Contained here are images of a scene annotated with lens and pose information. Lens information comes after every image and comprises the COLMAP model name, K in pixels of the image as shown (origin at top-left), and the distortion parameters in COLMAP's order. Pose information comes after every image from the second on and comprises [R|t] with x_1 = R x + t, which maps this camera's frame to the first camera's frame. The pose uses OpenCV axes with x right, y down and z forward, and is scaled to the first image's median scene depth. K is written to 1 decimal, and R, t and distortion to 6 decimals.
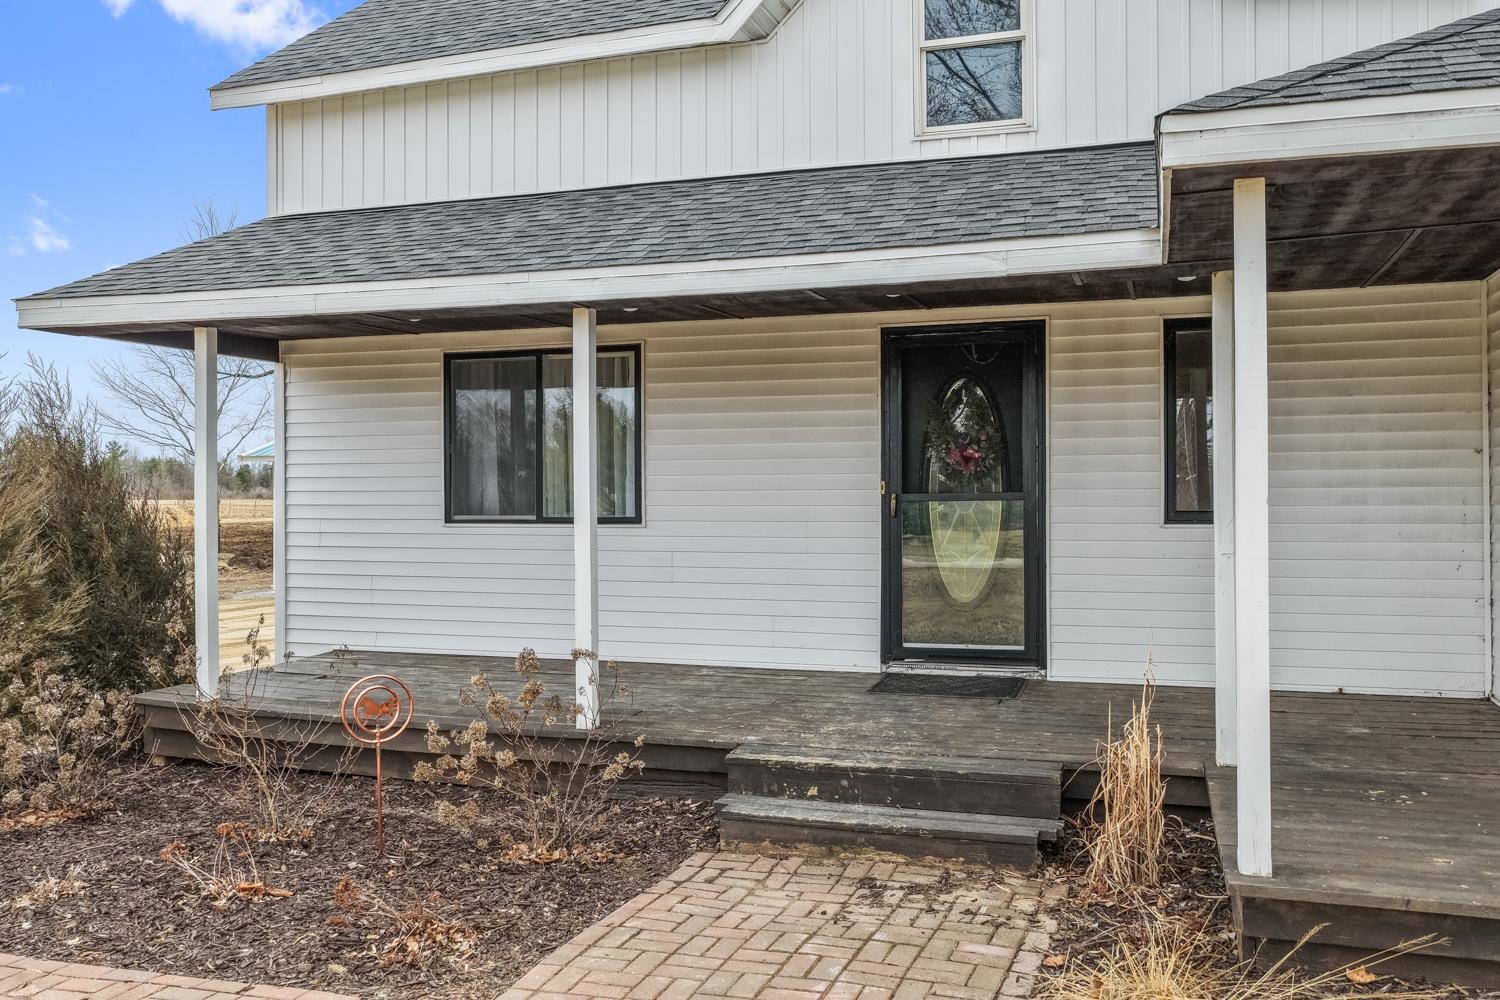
lens RADIAL K [[1240.4, 0, 750.6], [0, 1240.4, 490.4], [0, 0, 1]] dist [-0.012032, 0.033757]
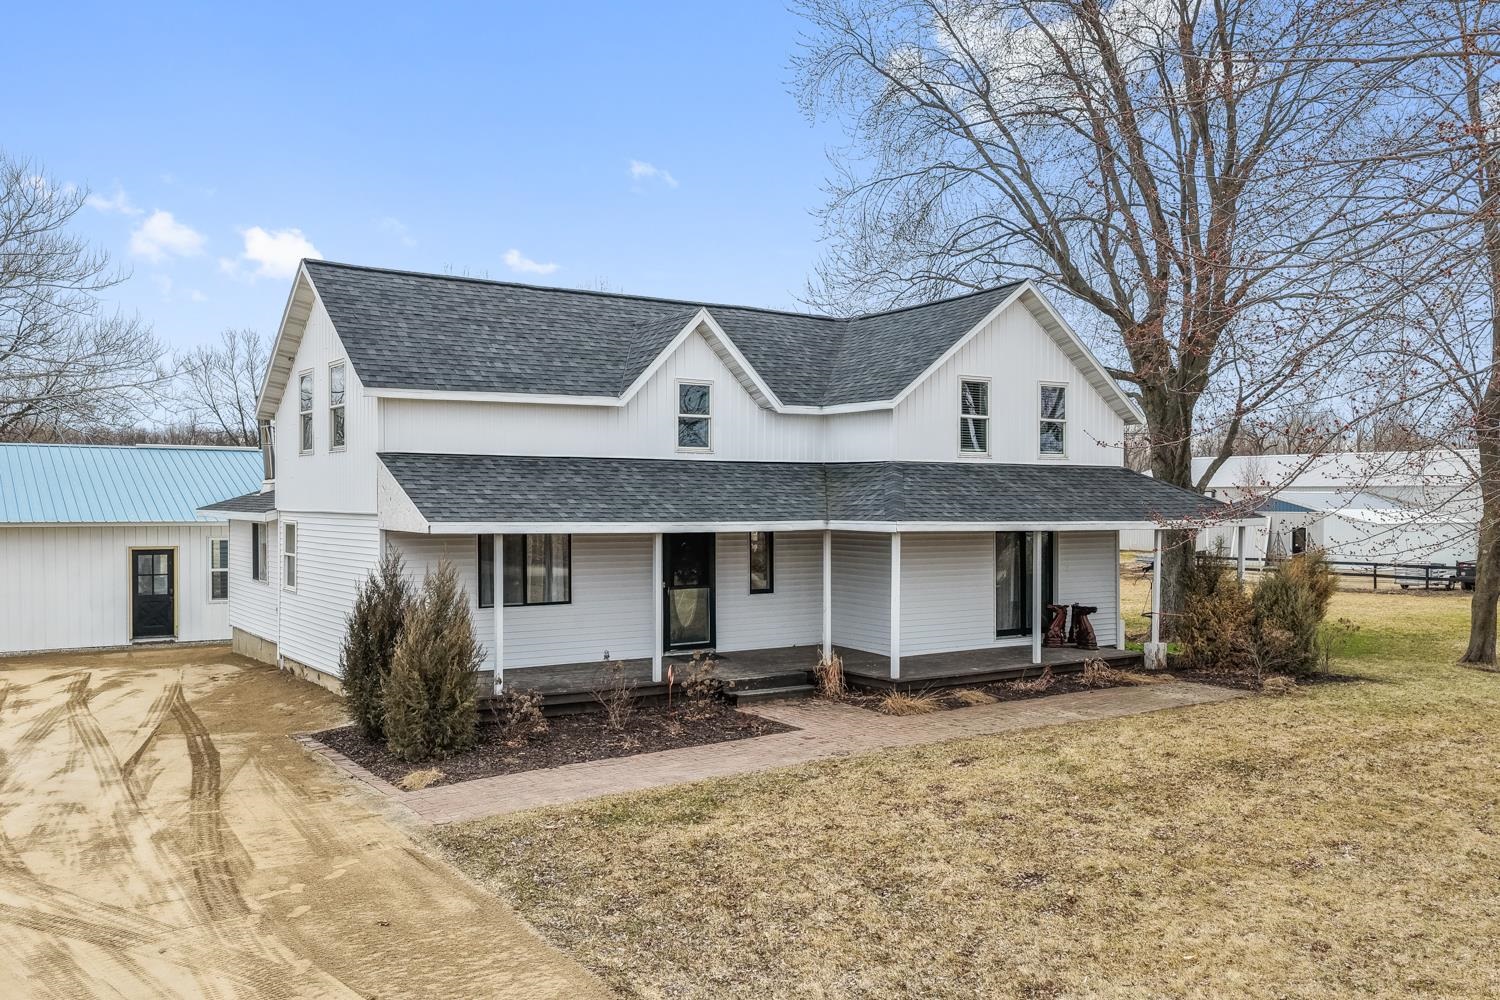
lens RADIAL K [[1240.4, 0, 755.1], [0, 1240.4, 511.5], [0, 0, 1]] dist [-0.012032, 0.033757]
pose [[0.616121, -0.000822, 0.787651, -1.838018], [-0.007711, 0.999945, 0.007075, -0.178842], [-0.787614, -0.010432, 0.616081, -0.746735]]
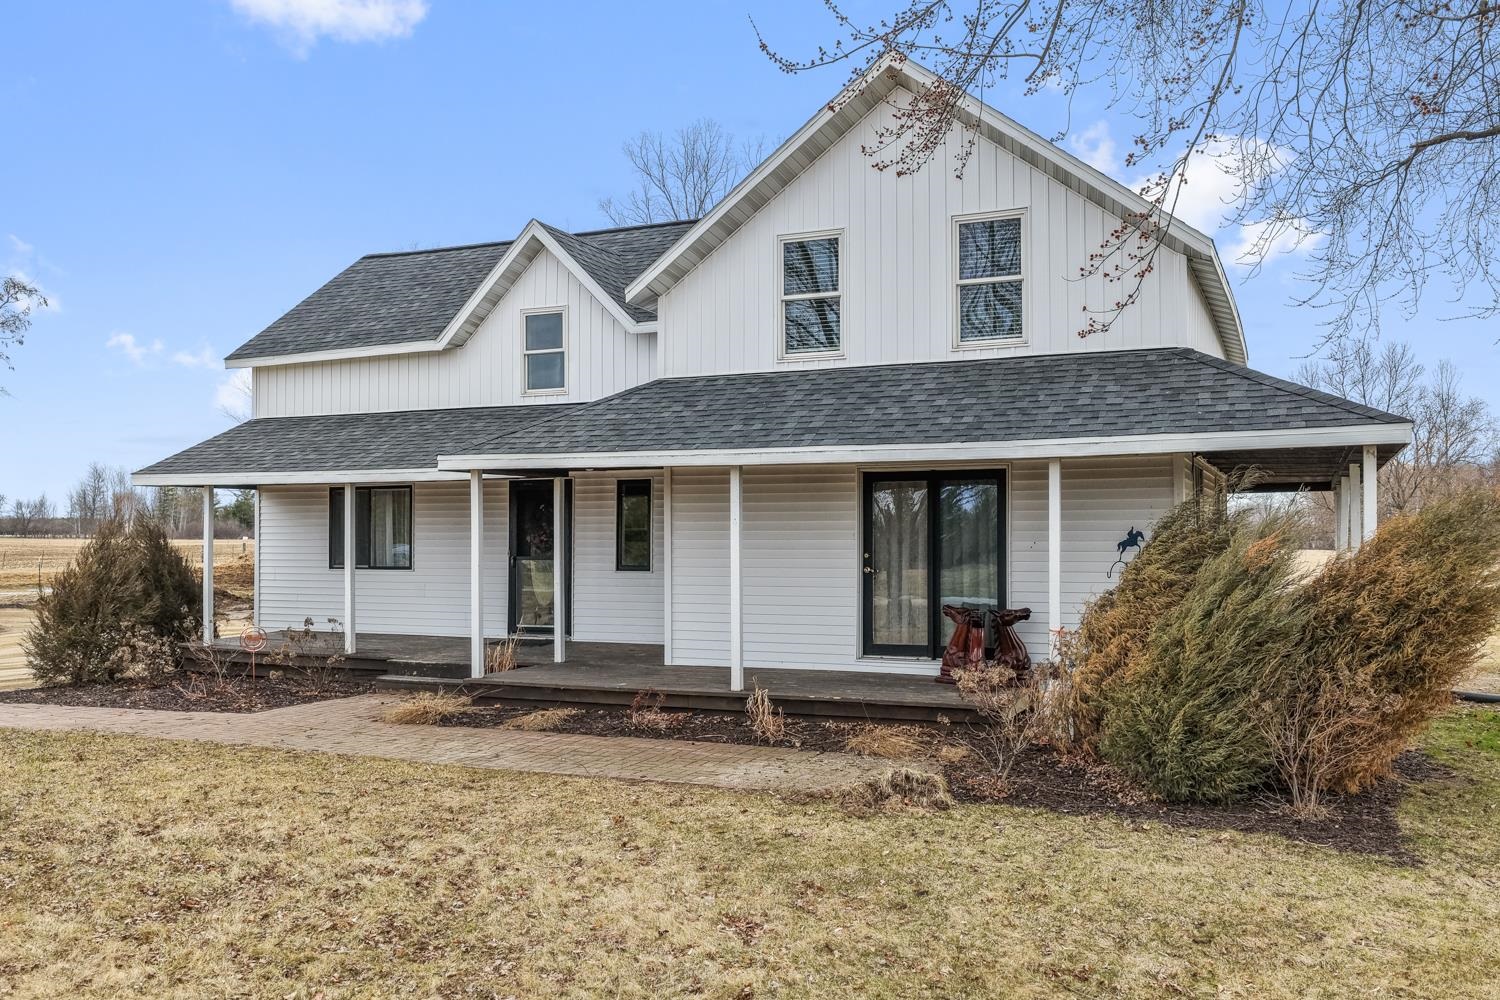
lens RADIAL K [[1240.4, 0, 753.1], [0, 1240.4, 506.9], [0, 0, 1]] dist [-0.012032, 0.033757]
pose [[0.996245, -0.001578, -0.086559, 0.739337], [0.000104, 0.999855, -0.017021, -0.048405], [0.086574, 0.016948, 0.996101, -1.164891]]
